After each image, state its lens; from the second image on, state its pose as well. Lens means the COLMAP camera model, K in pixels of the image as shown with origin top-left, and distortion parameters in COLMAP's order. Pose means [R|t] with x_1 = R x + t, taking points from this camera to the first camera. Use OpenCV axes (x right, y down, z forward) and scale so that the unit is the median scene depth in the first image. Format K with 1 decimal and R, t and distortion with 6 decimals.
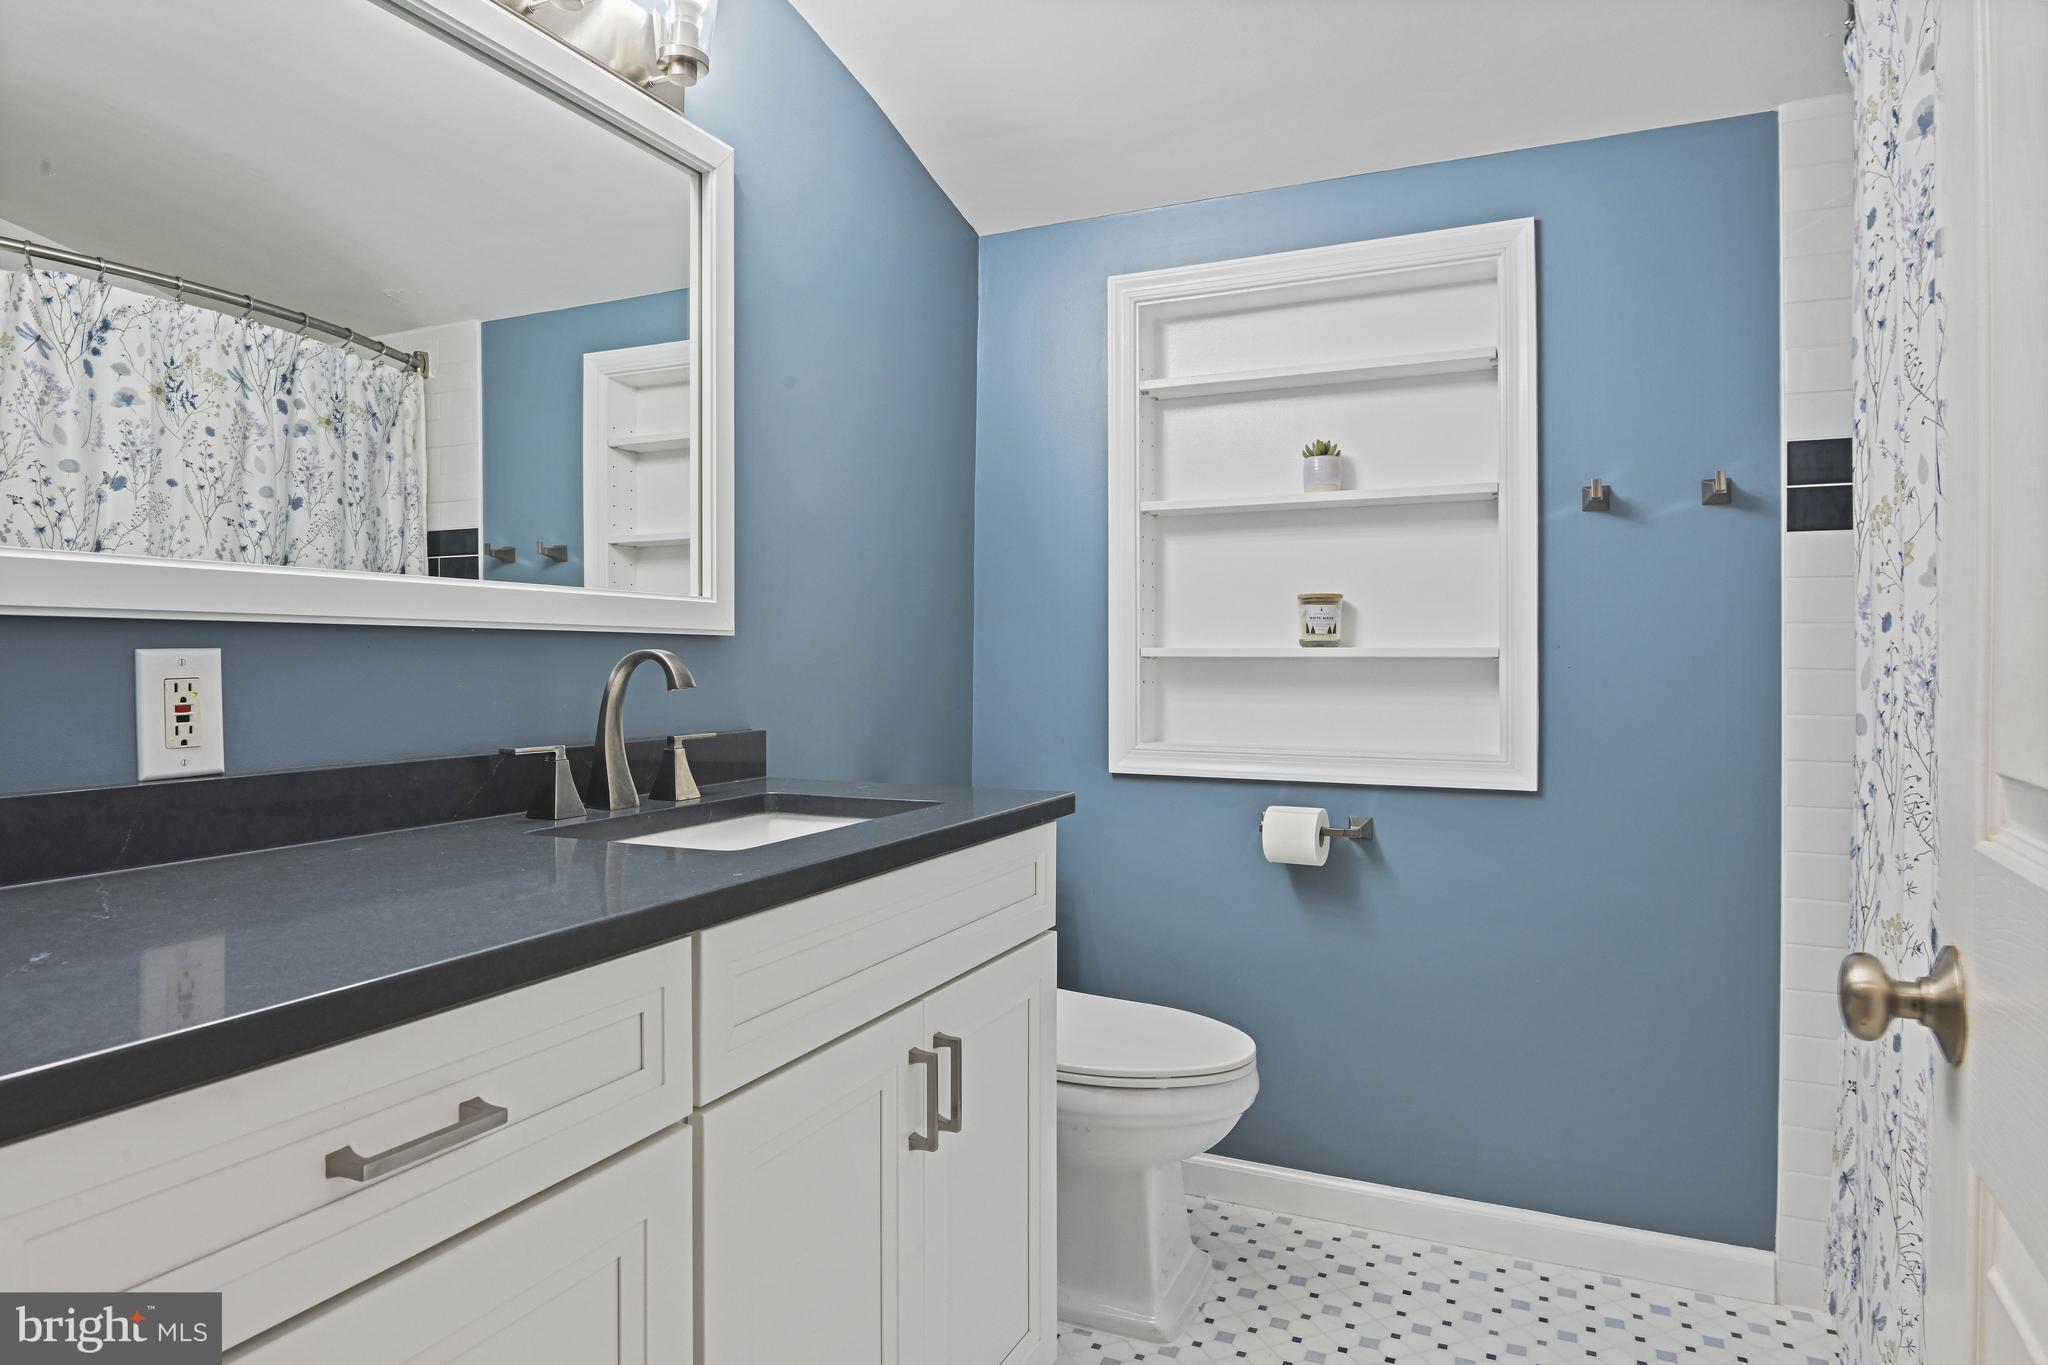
lens RADIAL K [[1200.4, 0, 1023.4], [0, 1200.4, 657.9], [0, 0, 1]] dist [-0.014735, -0.011420]
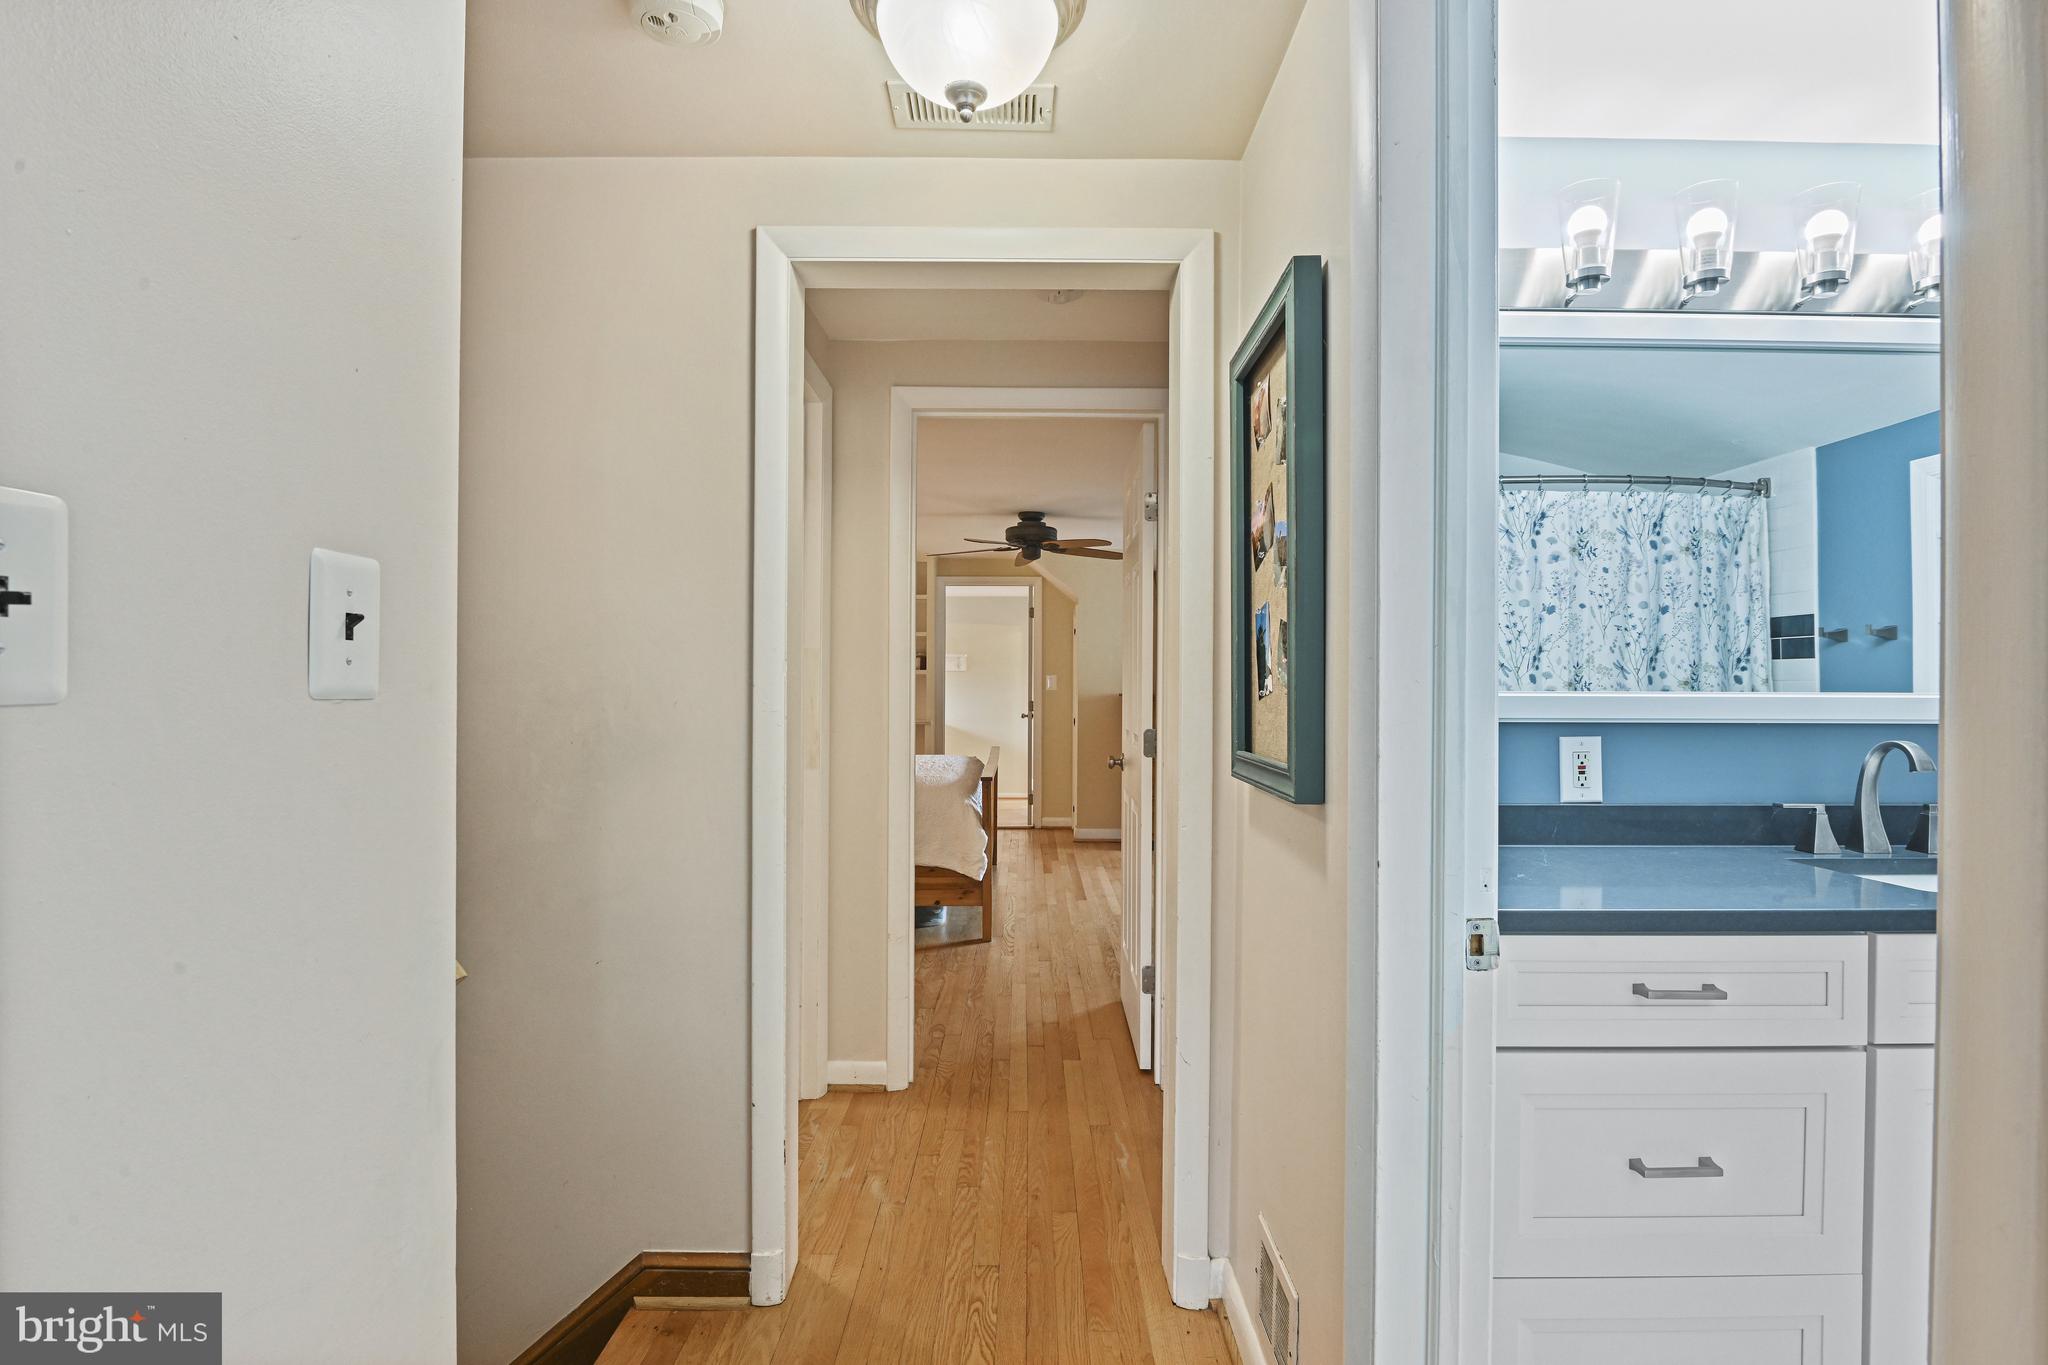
lens RADIAL K [[1000.9, 0, 1024.0], [0, 1000.9, 682.5], [0, 0, 1]] dist [-0.019838, -0.001095]
pose [[0.418724, -0.001522, -0.908112, 0.175742], [-0.005440, 0.999976, -0.004185, -0.038004], [0.908097, 0.006693, 0.418706, -0.231540]]
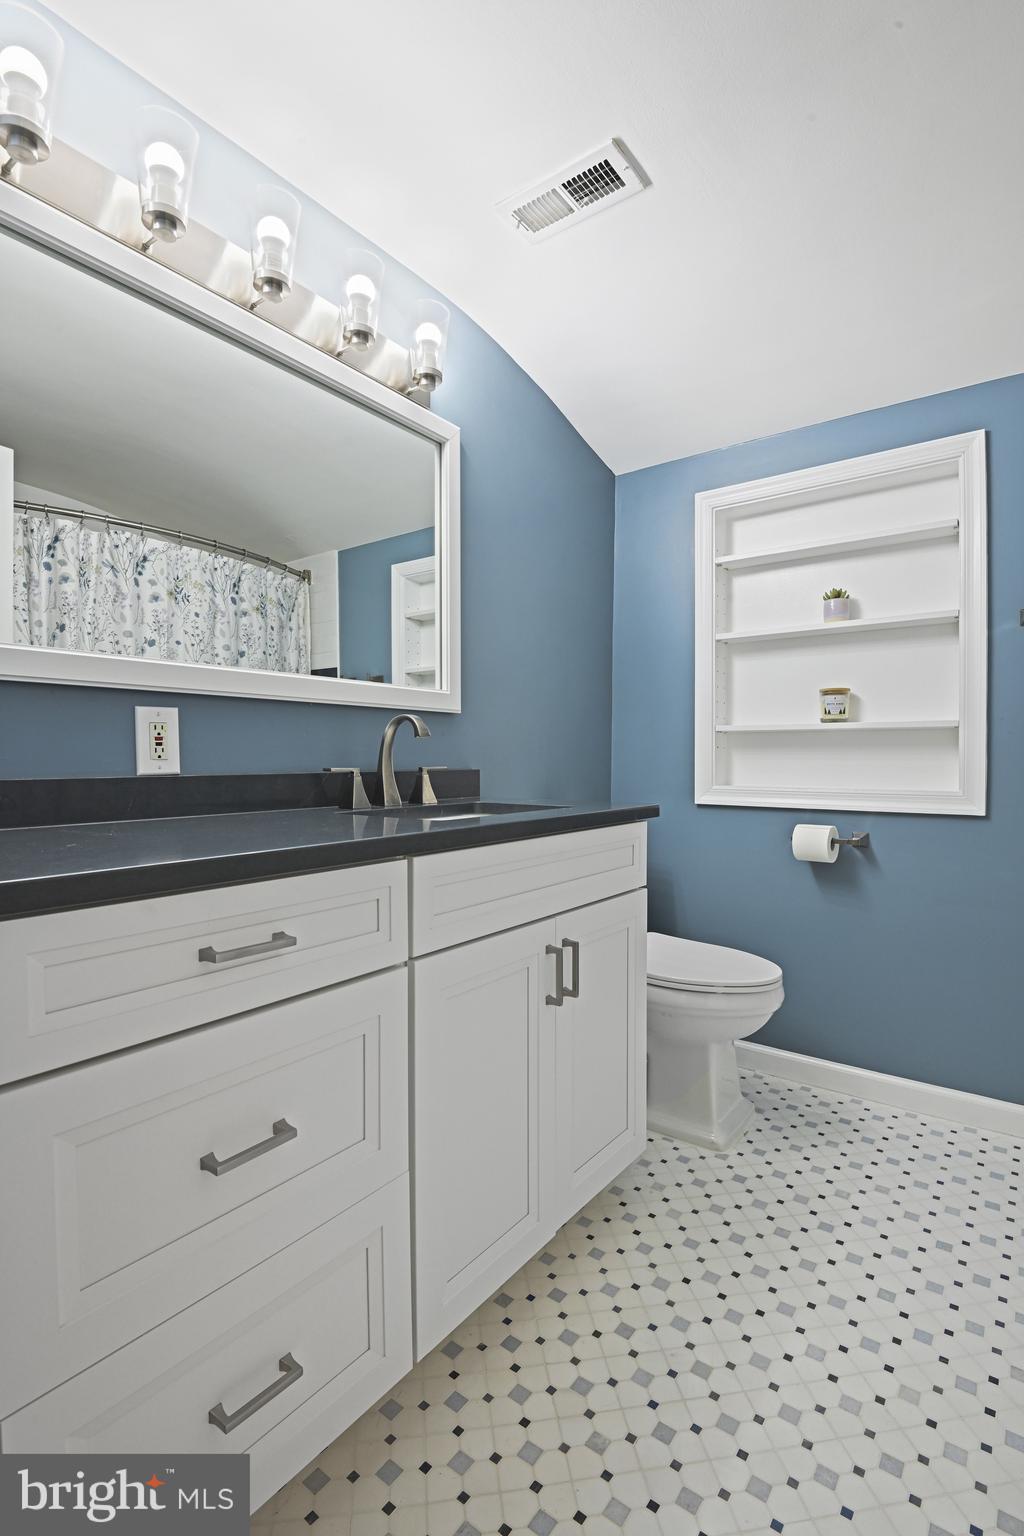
lens RADIAL K [[729.2, 0, 512.0], [0, 729.2, 768.0], [0, 0, 1]] dist [-0.022511, -0.000910]
pose [[0.976930, 0.003231, -0.213534, 0.038571], [0.000155, 0.999875, 0.015835, 0.031608], [0.213558, -0.015503, 0.976807, -0.002600]]
